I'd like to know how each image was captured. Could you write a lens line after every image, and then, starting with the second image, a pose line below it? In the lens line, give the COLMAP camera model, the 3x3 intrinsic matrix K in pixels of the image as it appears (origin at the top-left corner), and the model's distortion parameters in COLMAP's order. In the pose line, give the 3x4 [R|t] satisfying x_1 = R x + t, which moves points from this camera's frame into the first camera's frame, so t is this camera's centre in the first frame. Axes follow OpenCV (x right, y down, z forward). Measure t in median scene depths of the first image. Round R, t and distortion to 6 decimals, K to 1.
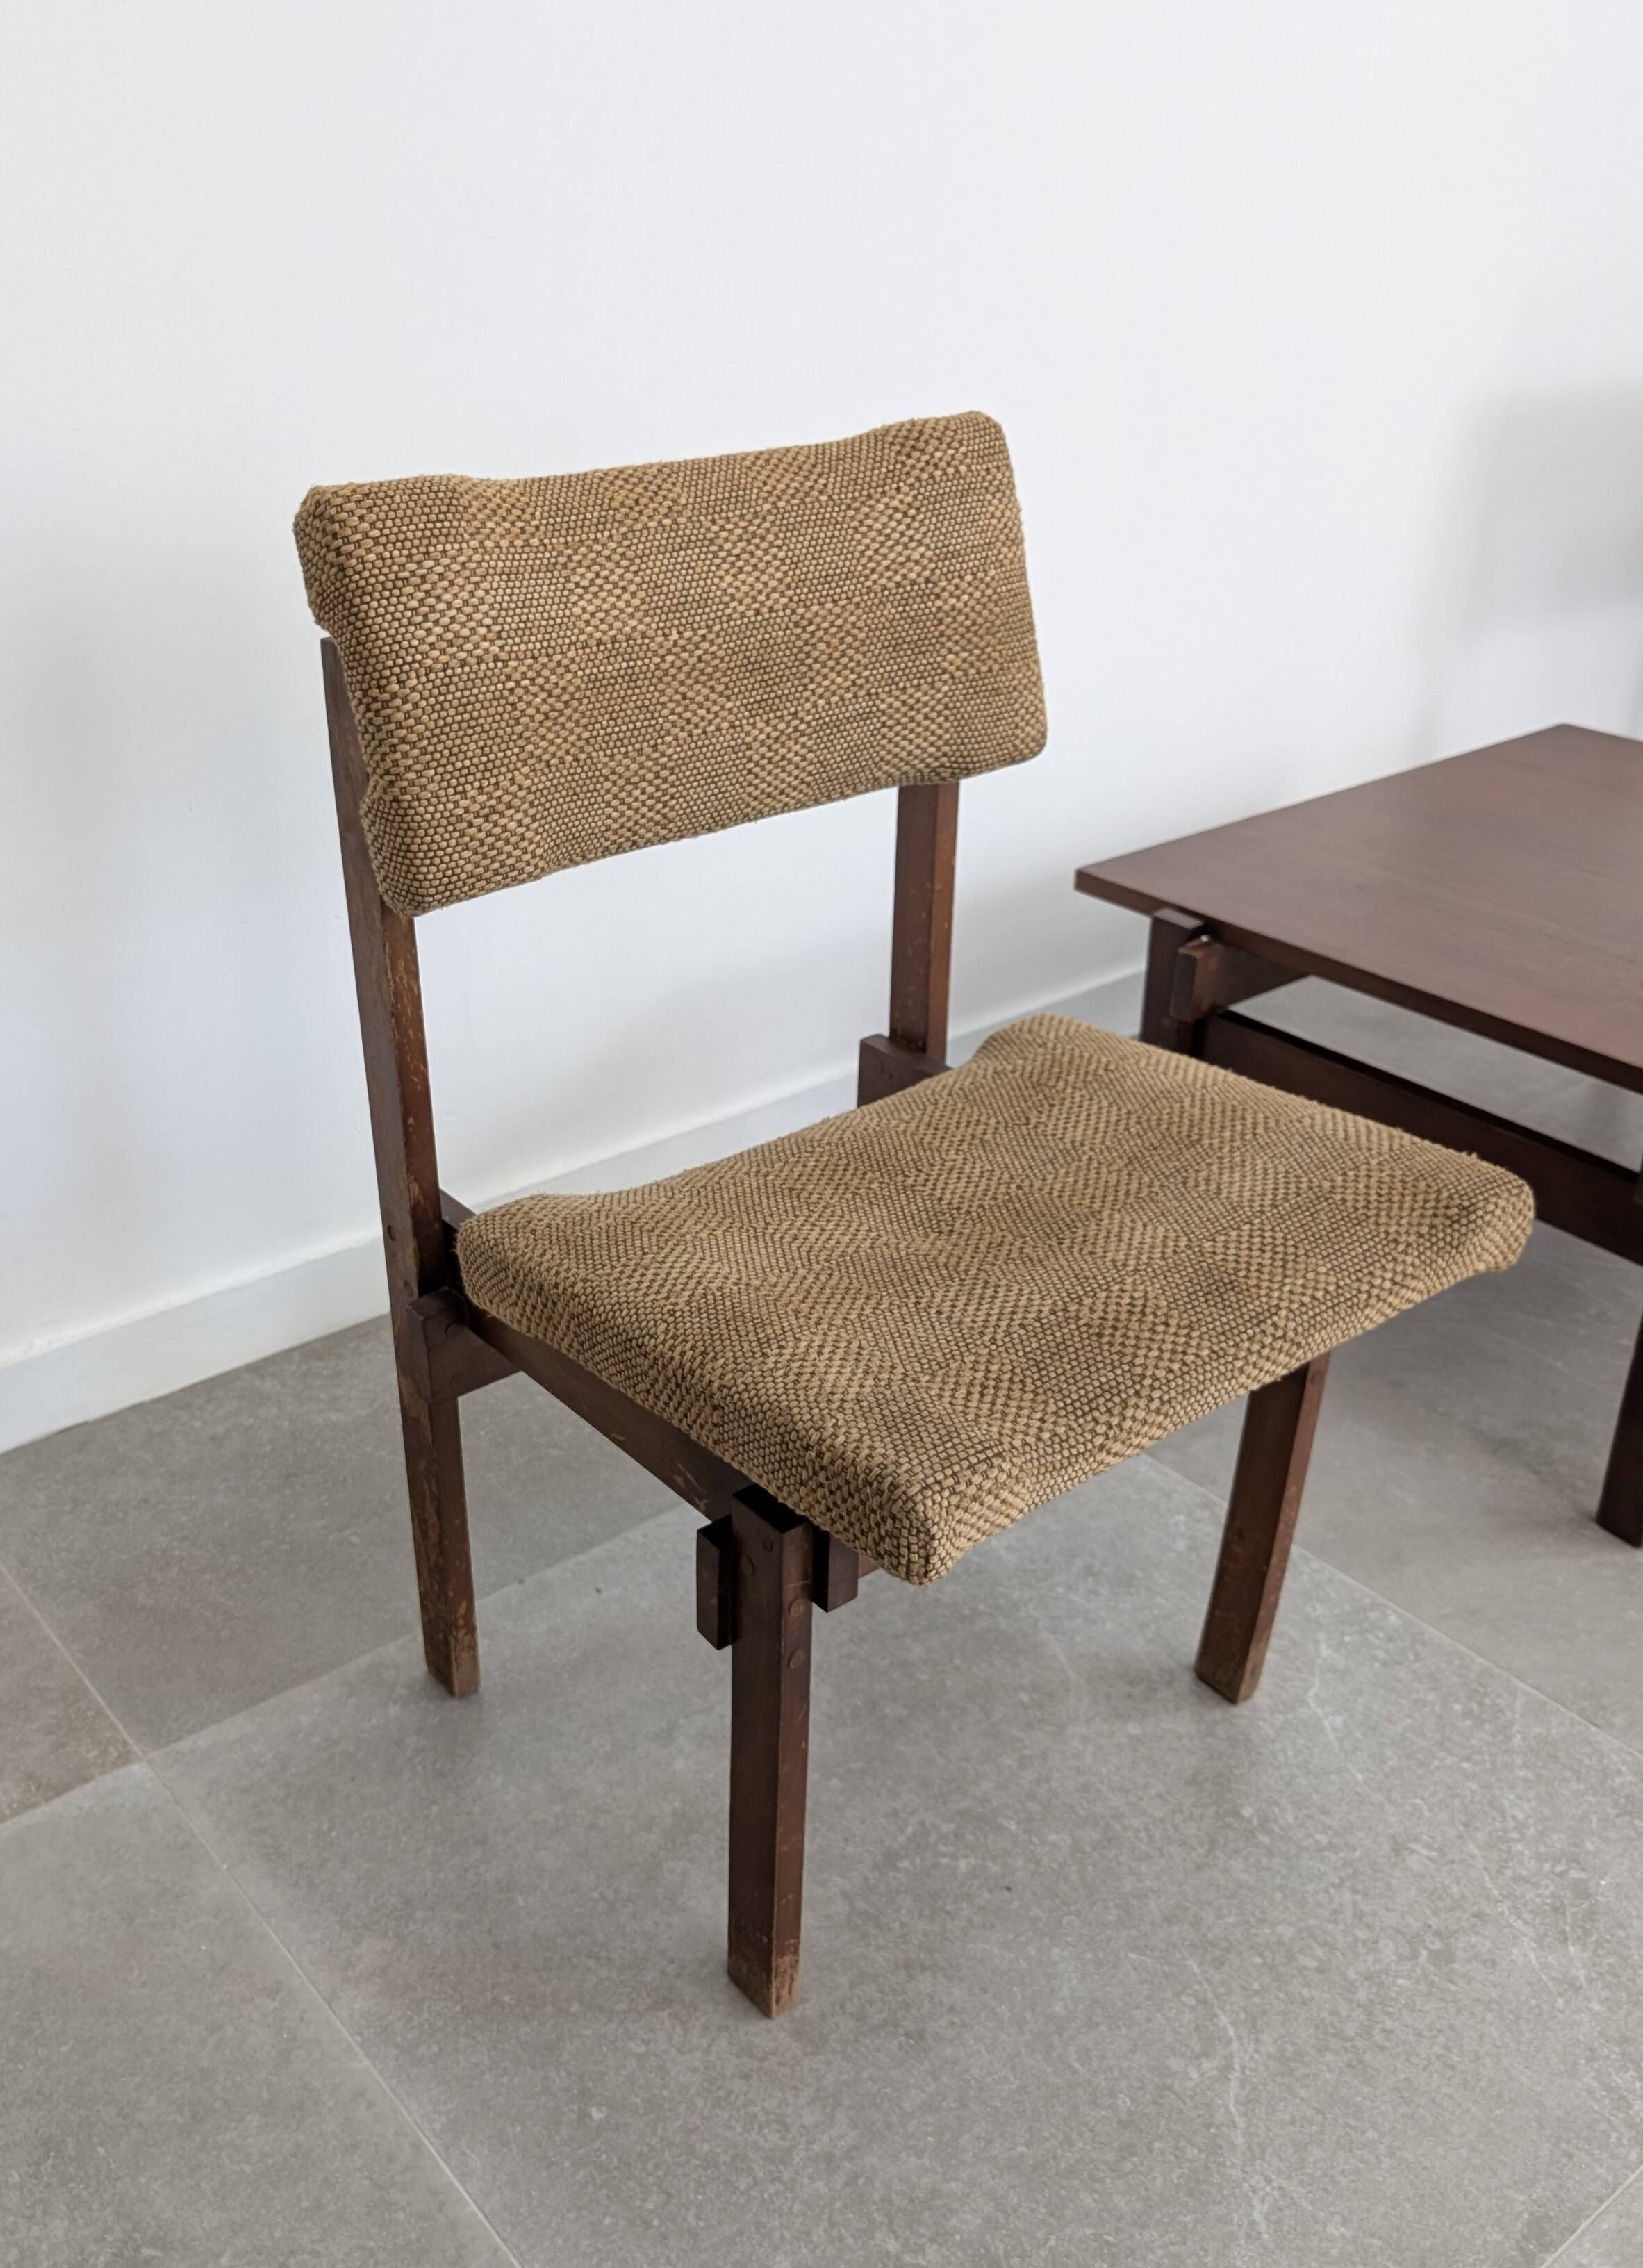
lens RADIAL K [[2090.2, 0, 639.8], [0, 2090.2, 1170.9], [0, 0, 1]] dist [0.019277, 0.001423]
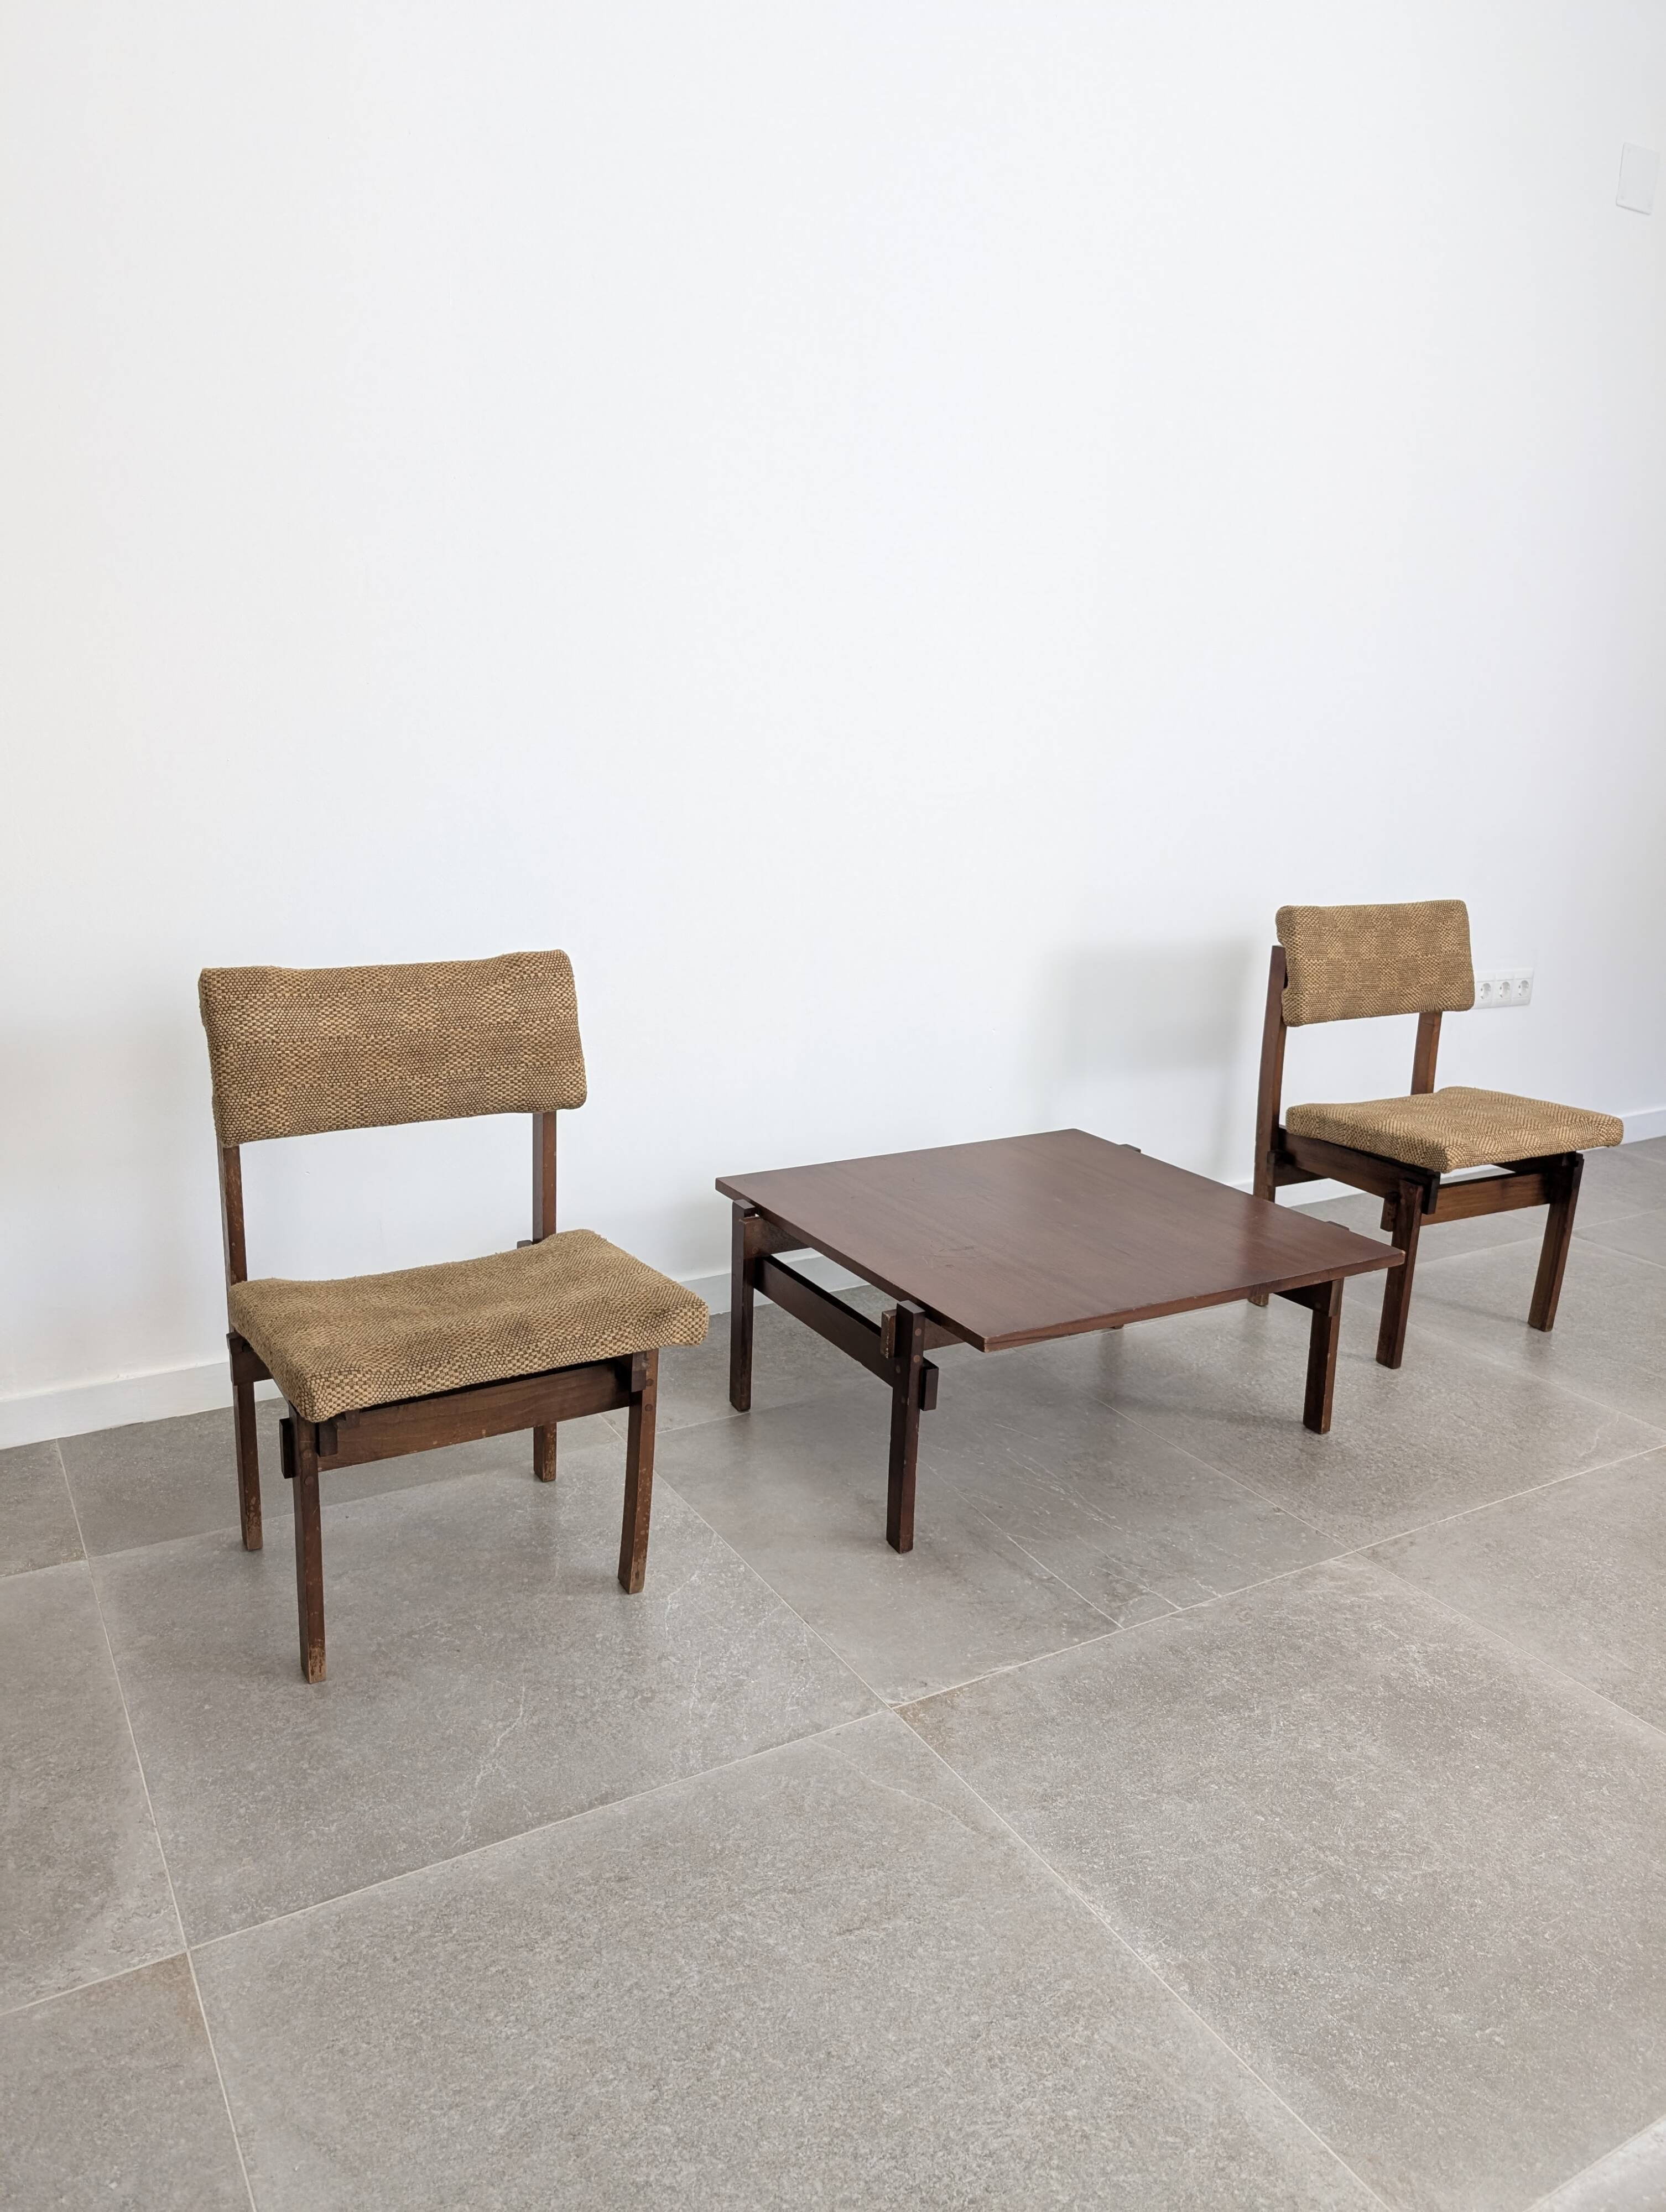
lens RADIAL K [[1621.5, 0, 780.9], [0, 1621.5, 1046.2], [0, 0, 1]] dist [-0.000238, 0.000324]
pose [[0.991744, 0.059712, -0.113486, 0.655359], [-0.086884, 0.963776, -0.252165, 0.158985], [0.094318, 0.259943, 0.961007, -0.648649]]
